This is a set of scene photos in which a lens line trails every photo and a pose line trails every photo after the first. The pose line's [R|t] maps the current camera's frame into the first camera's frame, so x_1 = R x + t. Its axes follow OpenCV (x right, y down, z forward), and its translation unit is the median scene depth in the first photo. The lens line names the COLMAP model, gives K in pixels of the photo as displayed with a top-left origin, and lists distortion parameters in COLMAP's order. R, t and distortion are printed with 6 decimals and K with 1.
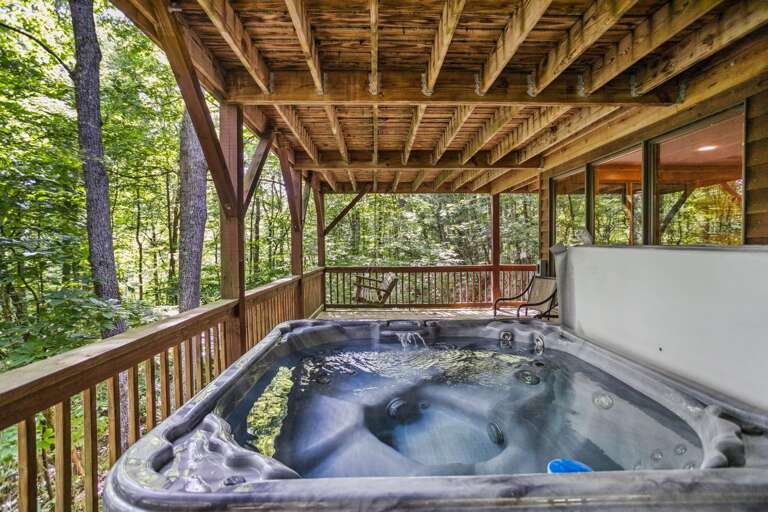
lens RADIAL K [[383.9, 0, 385.7], [0, 383.9, 254.6], [0, 0, 1]] dist [-0.030307, 0.013118]
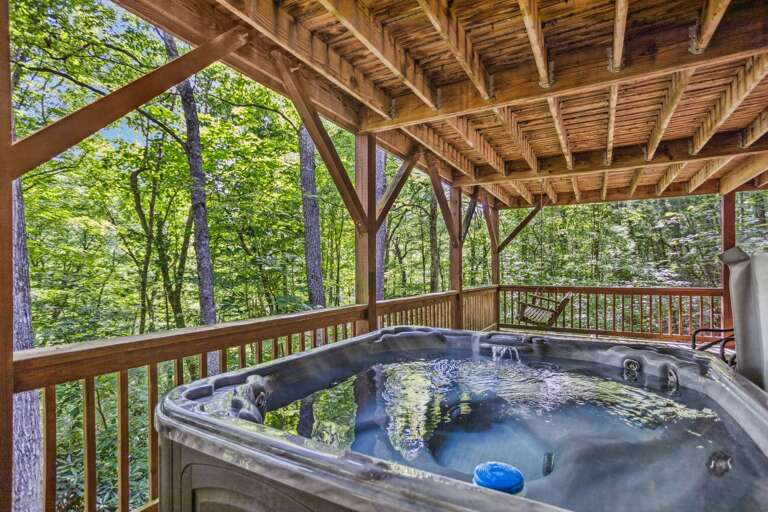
lens RADIAL K [[383.9, 0, 375.5], [0, 383.9, 273.1], [0, 0, 1]] dist [-0.030307, 0.013118]
pose [[0.852978, 0.011068, -0.521830, 0.236540], [-0.014384, 0.999894, -0.002303, 0.026668], [0.521749, 0.009470, 0.853047, 0.036607]]
